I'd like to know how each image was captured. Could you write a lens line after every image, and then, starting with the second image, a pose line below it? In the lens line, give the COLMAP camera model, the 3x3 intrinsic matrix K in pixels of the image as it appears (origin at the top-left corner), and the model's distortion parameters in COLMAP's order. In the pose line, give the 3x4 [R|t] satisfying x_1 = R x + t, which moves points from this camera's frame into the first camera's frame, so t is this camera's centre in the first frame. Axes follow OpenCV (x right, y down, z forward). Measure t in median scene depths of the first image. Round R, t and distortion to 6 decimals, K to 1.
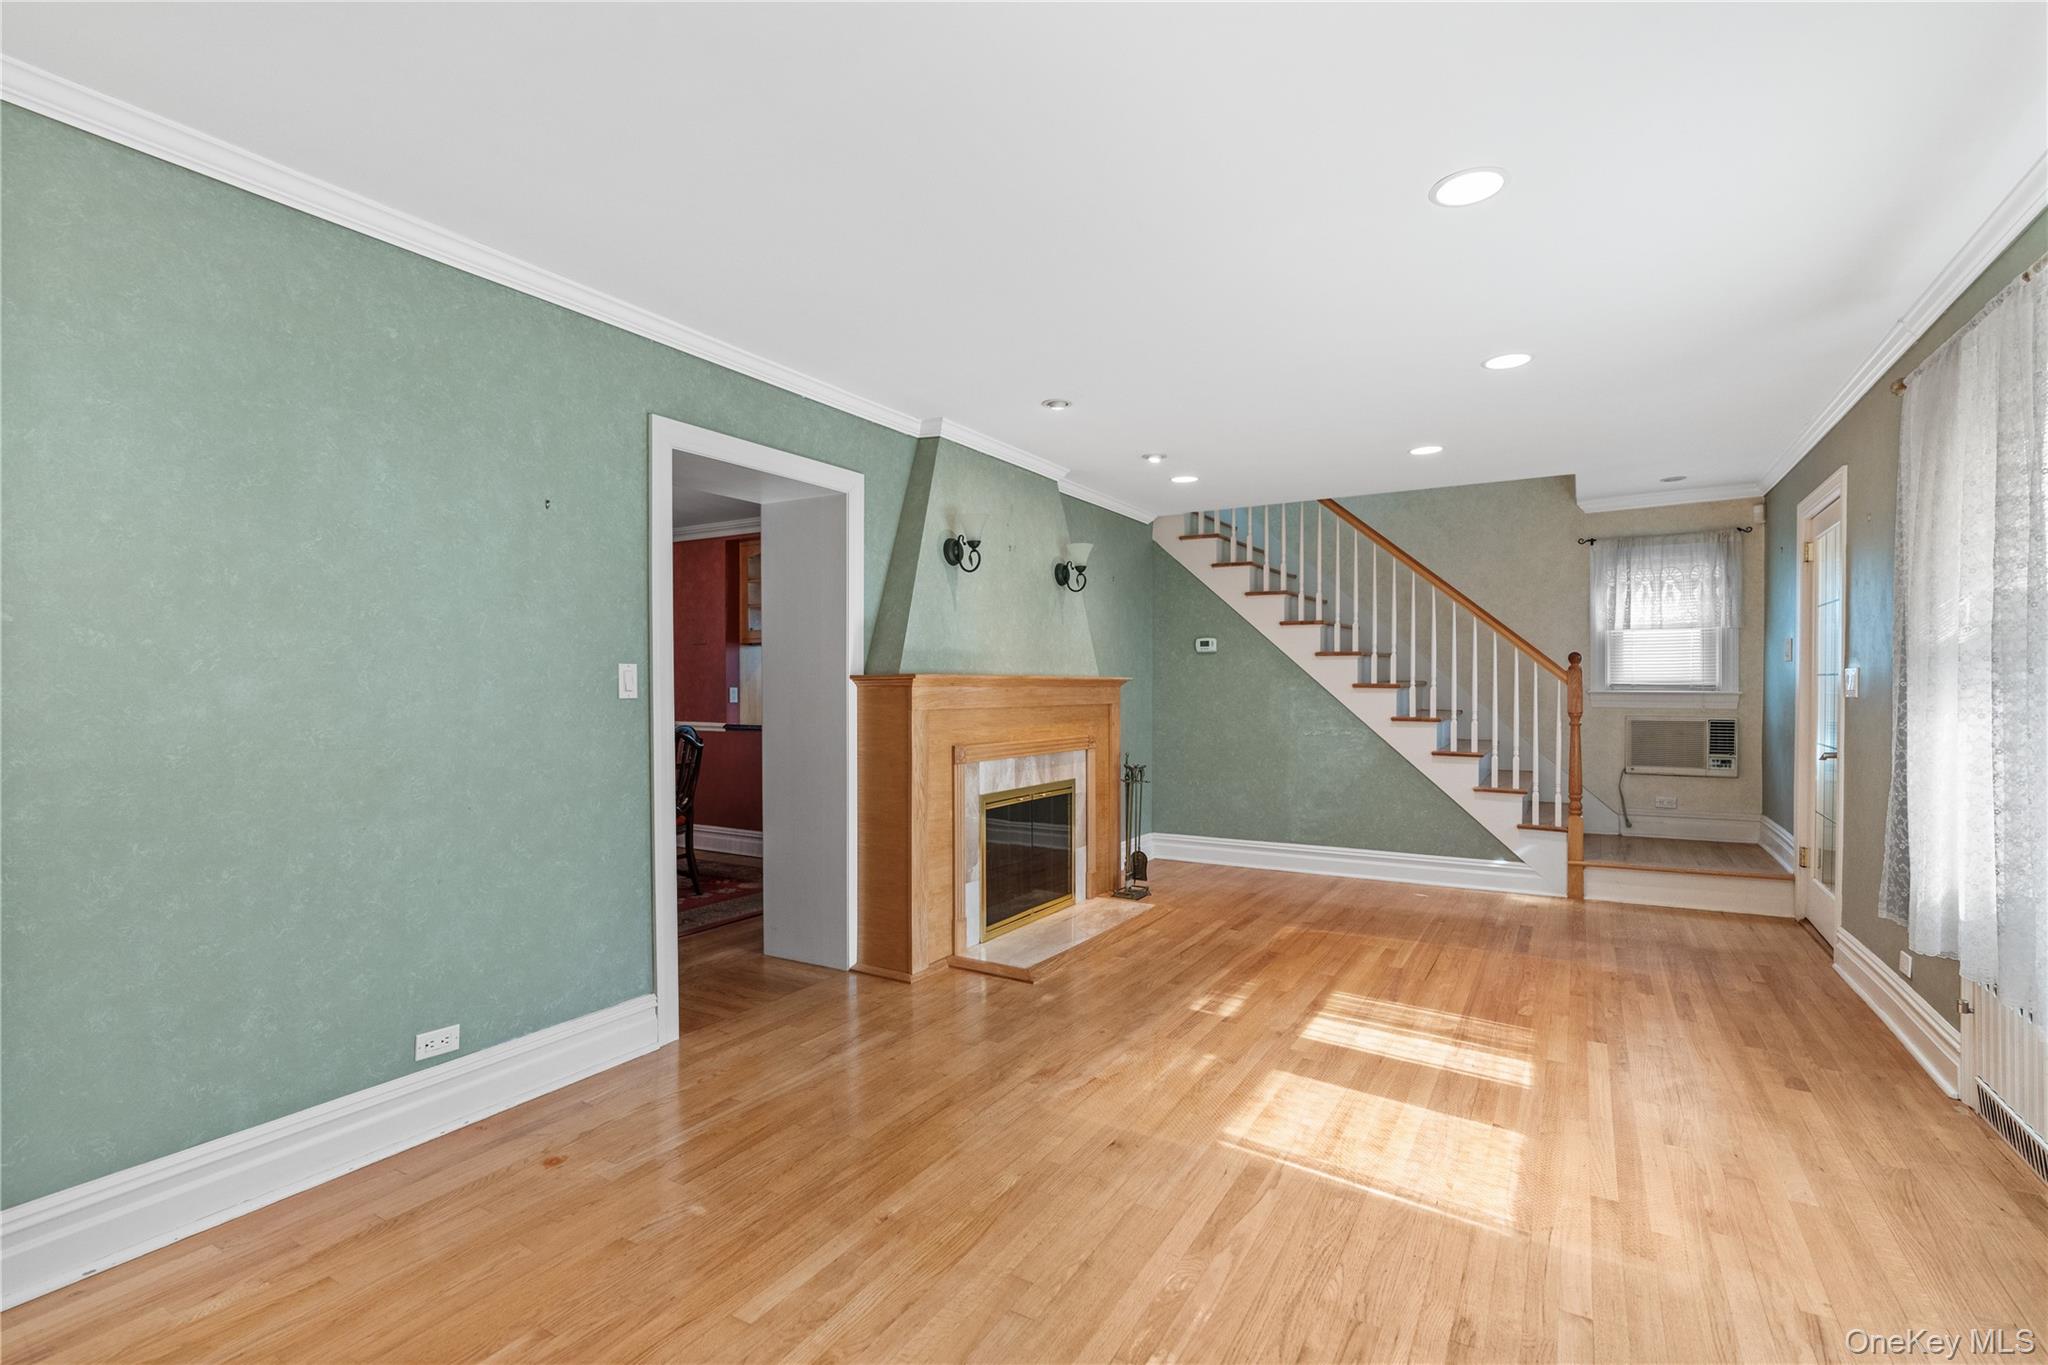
lens RADIAL K [[934.6, 0, 1009.3], [0, 934.6, 693.4], [0, 0, 1]] dist [-0.014753, 0.005131]
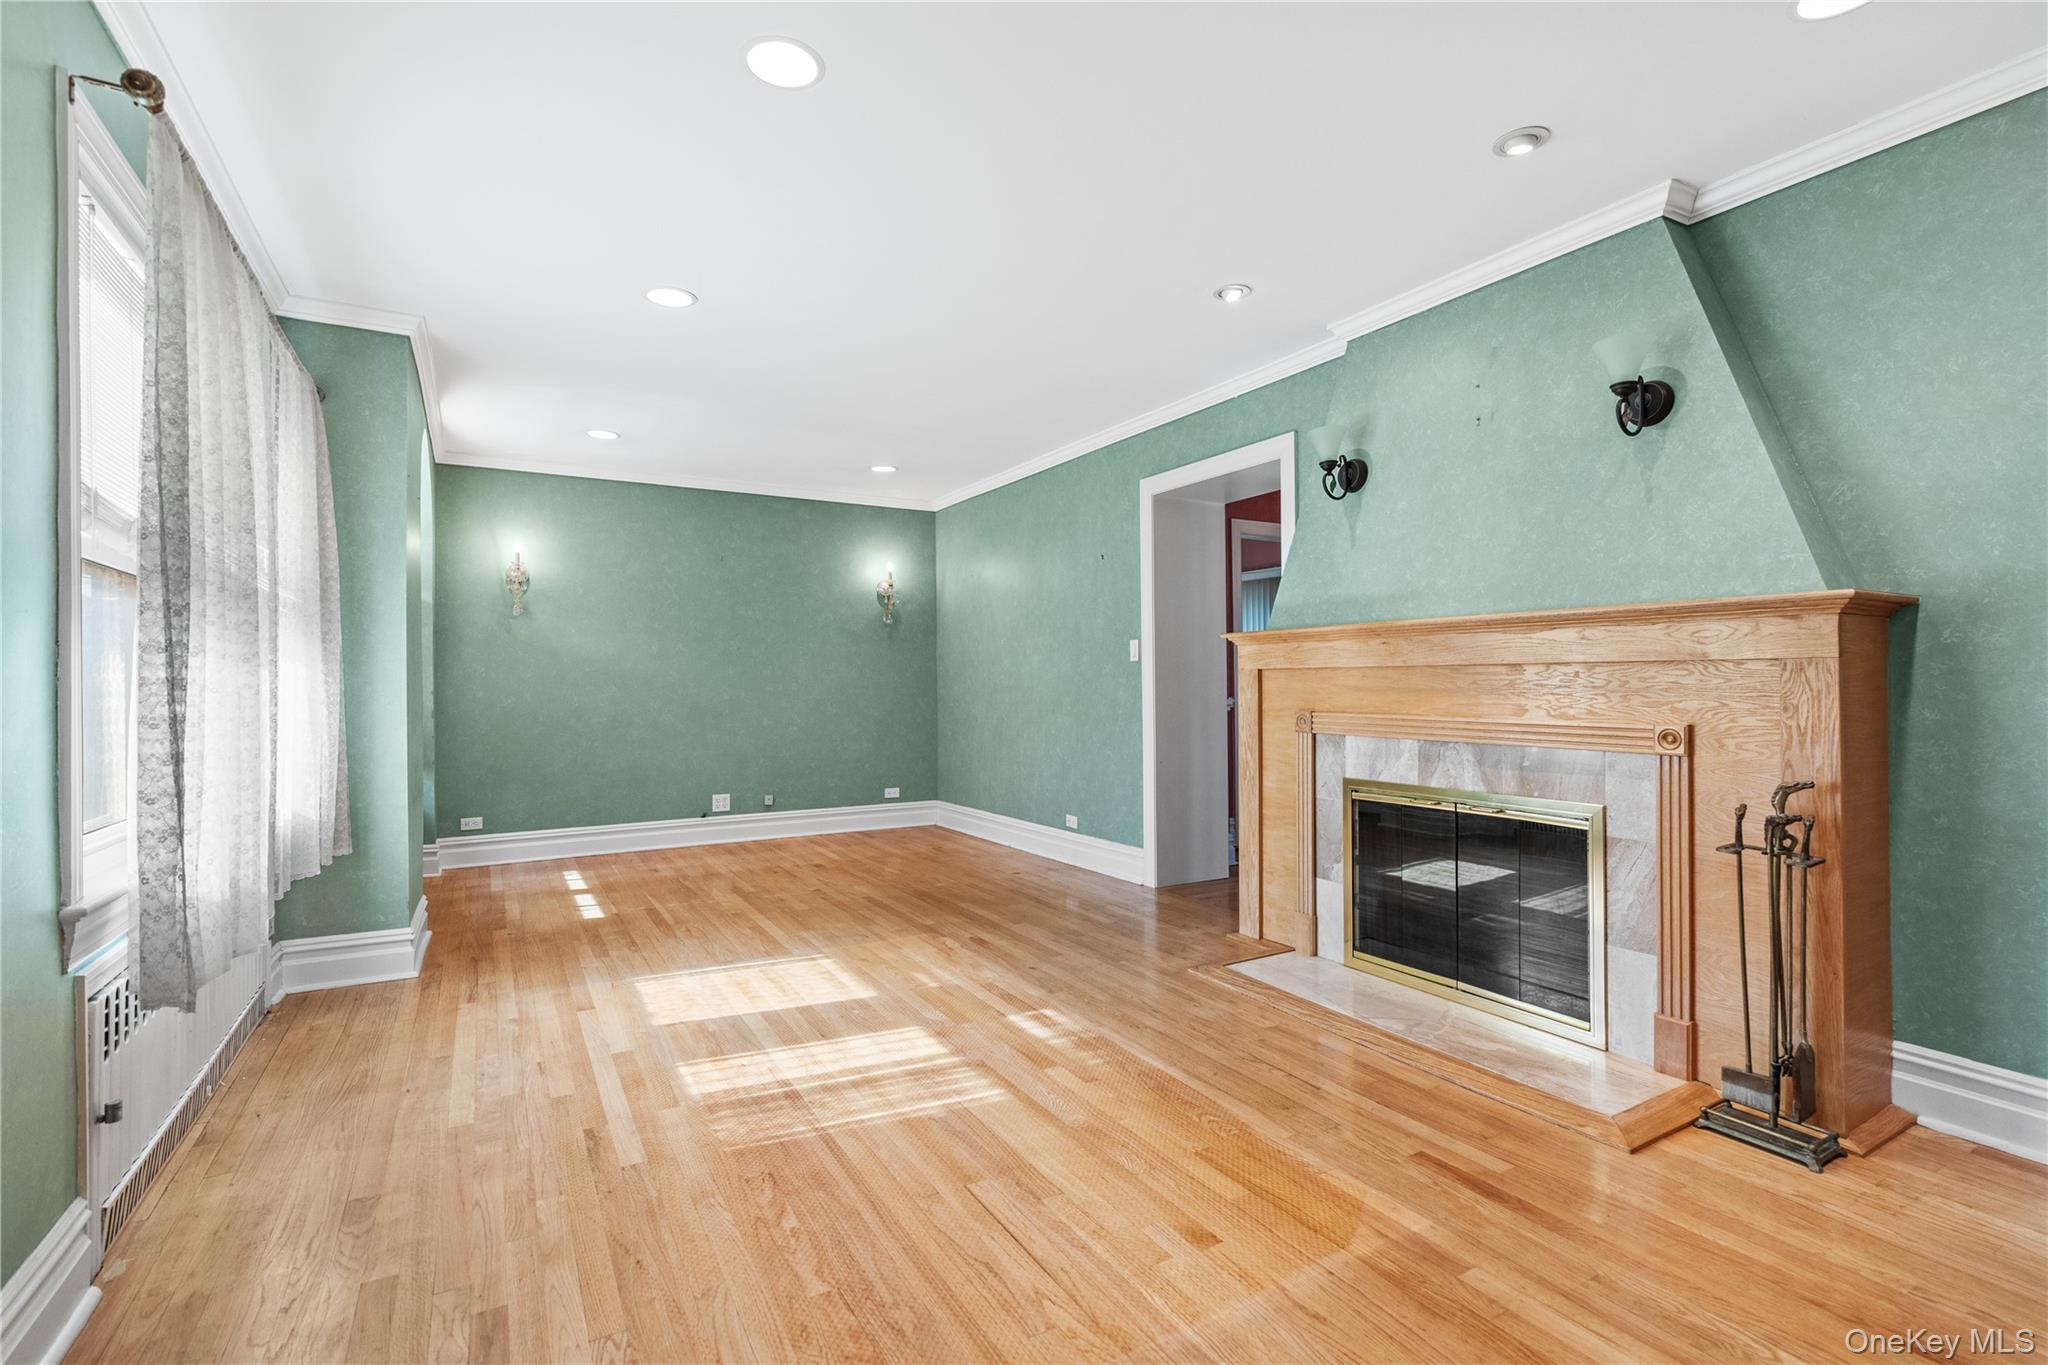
lens RADIAL K [[934.6, 0, 1036.7], [0, 934.6, 679.5], [0, 0, 1]] dist [-0.014753, 0.005131]
pose [[-0.465619, 0.004852, -0.884972, 0.860468], [0.004594, 0.999985, 0.003065, 0.024027], [0.884973, -0.002638, -0.465634, 1.240634]]
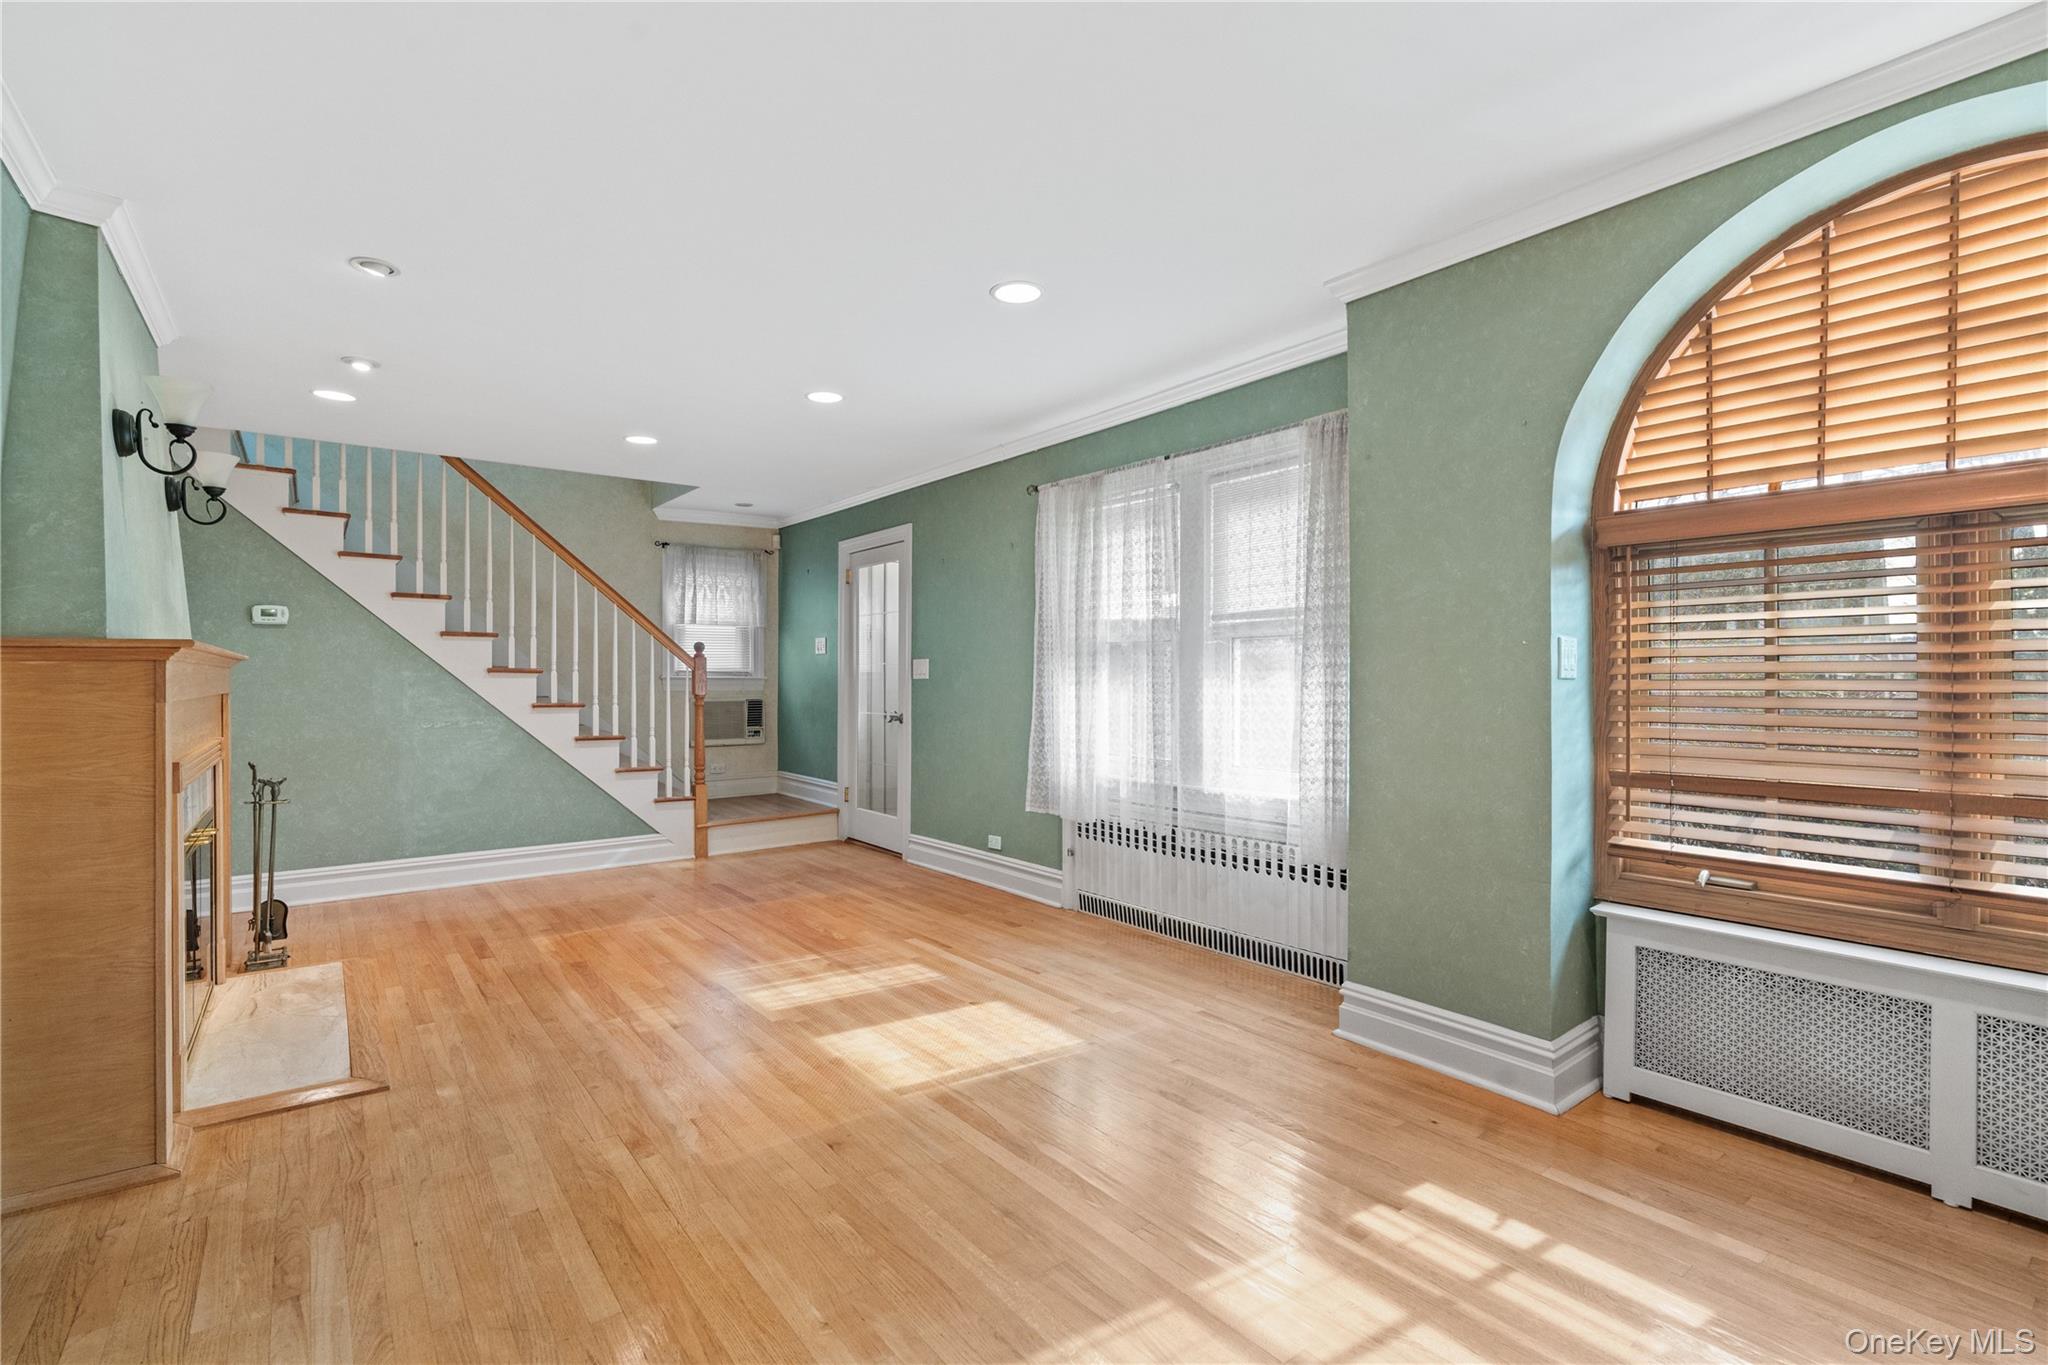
lens RADIAL K [[934.6, 0, 1017.8], [0, 934.6, 676.9], [0, 0, 1]] dist [-0.014753, 0.005131]
pose [[0.366151, 0.001605, 0.930554, -0.432468], [0.006466, 0.999970, -0.004269, 0.008290], [-0.930533, 0.007580, 0.366130, 0.294465]]
